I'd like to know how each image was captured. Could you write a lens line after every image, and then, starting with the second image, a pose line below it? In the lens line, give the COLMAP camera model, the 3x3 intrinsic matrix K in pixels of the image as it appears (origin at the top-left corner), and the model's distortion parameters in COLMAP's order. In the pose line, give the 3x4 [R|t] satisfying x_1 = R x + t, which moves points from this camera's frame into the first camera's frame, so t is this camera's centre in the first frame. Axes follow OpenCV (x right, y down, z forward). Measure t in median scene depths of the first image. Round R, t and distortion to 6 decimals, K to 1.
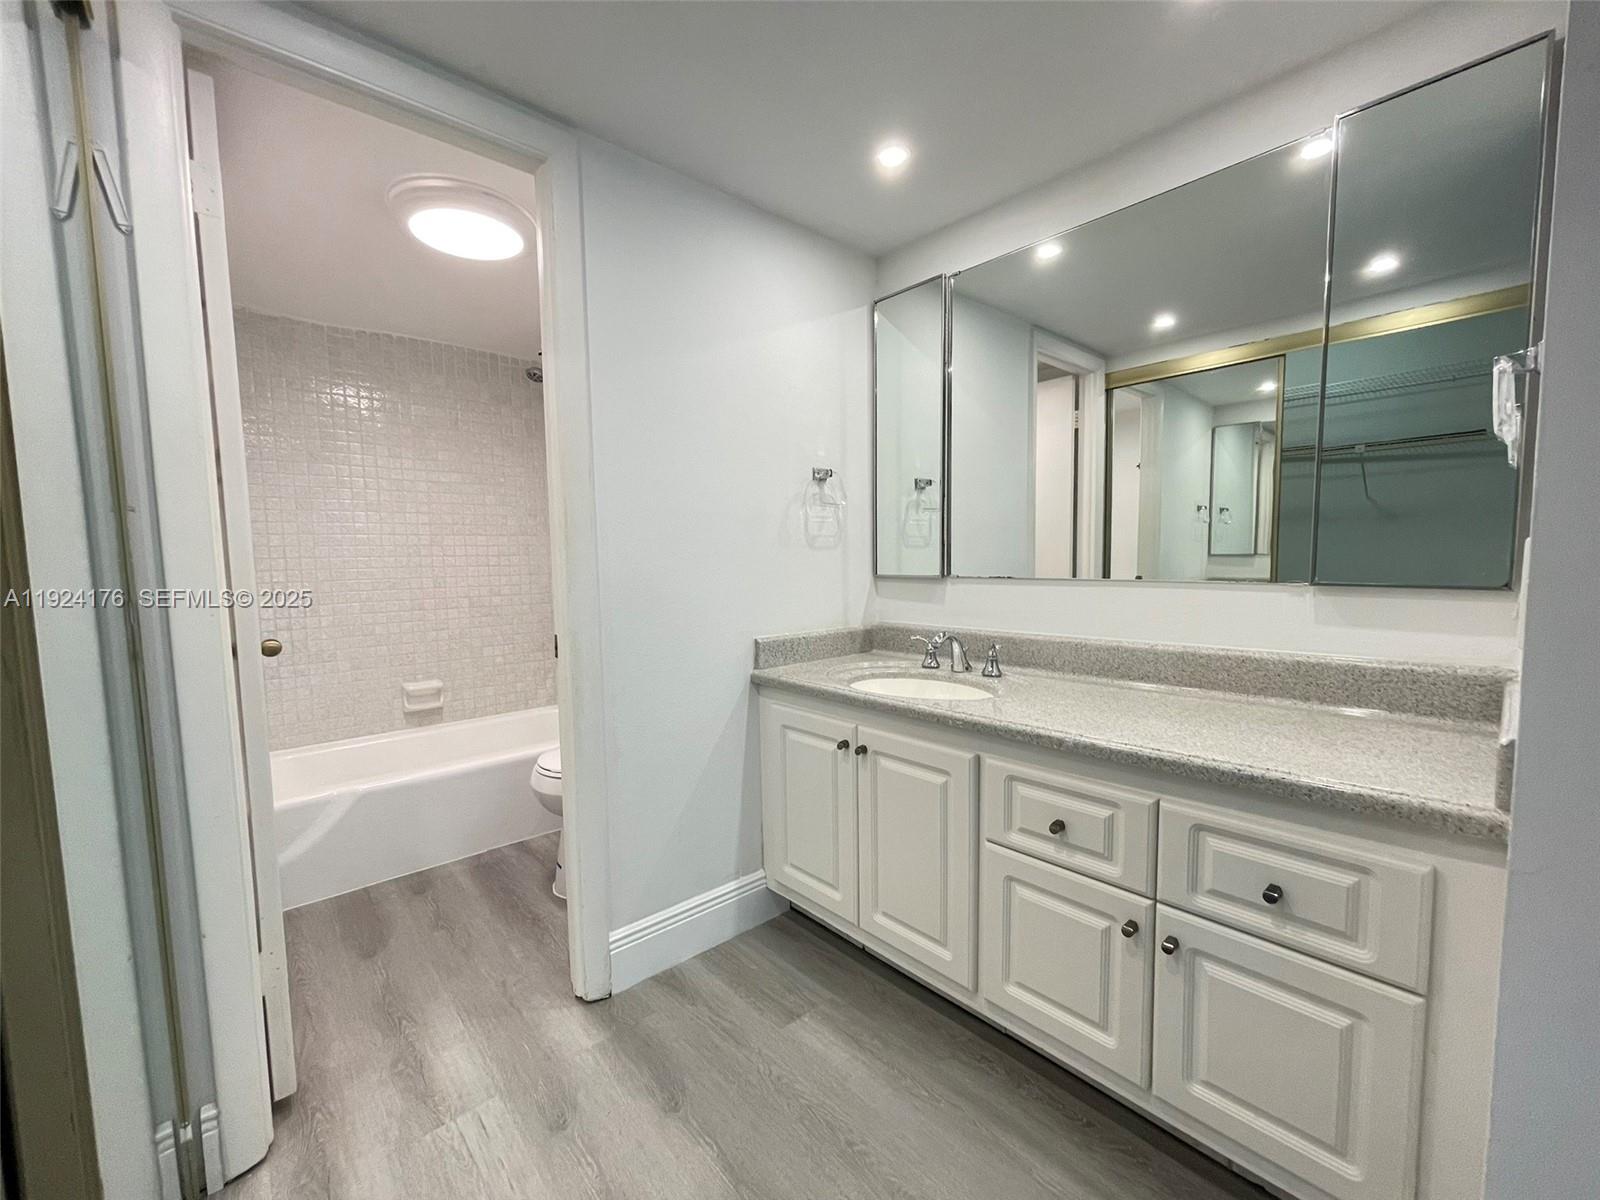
lens RADIAL K [[644.9, 0, 798.4], [0, 644.9, 606.3], [0, 0, 1]] dist [-0.000964, 0.000229]
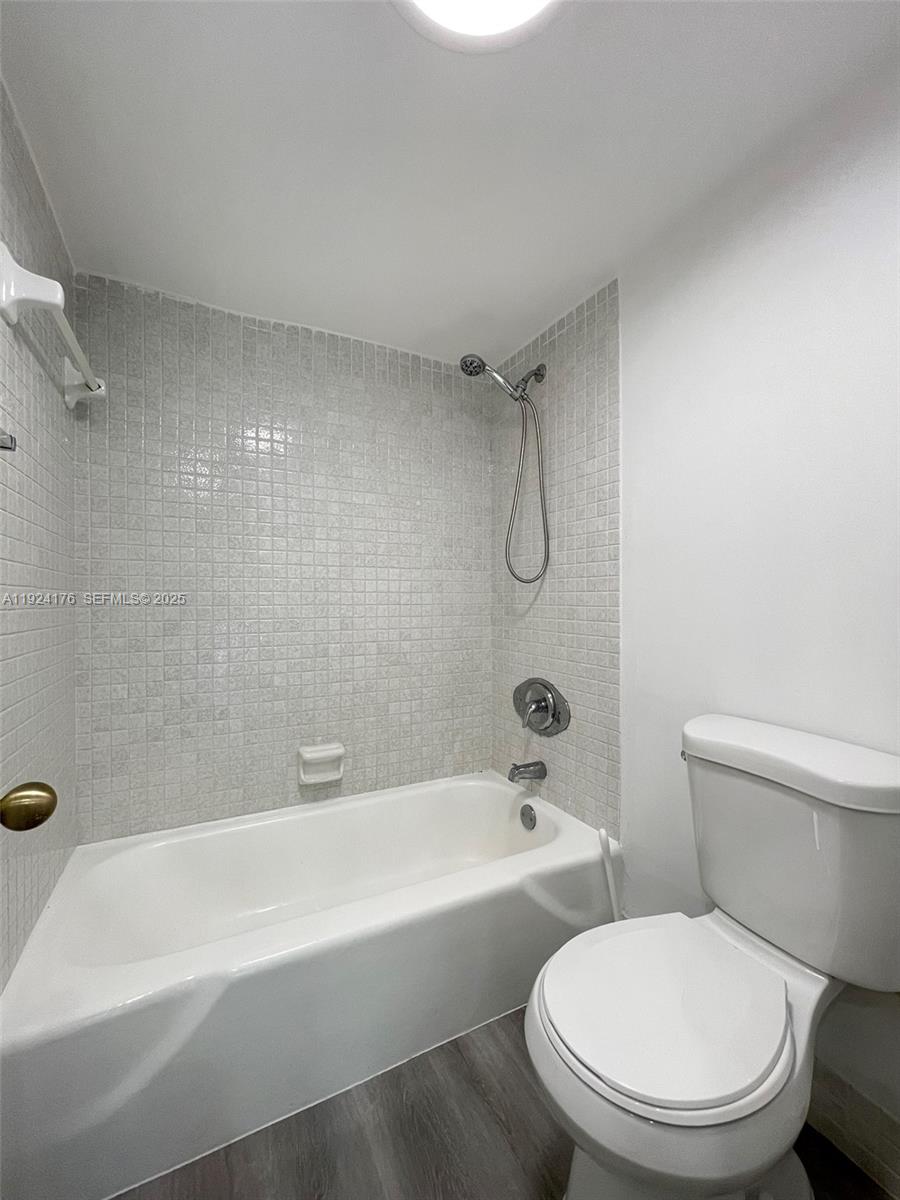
lens RADIAL K [[483.7, 0, 450.4], [0, 483.7, 599.0], [0, 0, 1]] dist [-0.000964, 0.000229]
pose [[0.970277, 0.017038, -0.241398, -0.281899], [-0.034736, 0.996995, -0.069248, -0.030550], [0.239493, 0.075575, 0.967952, 0.436256]]
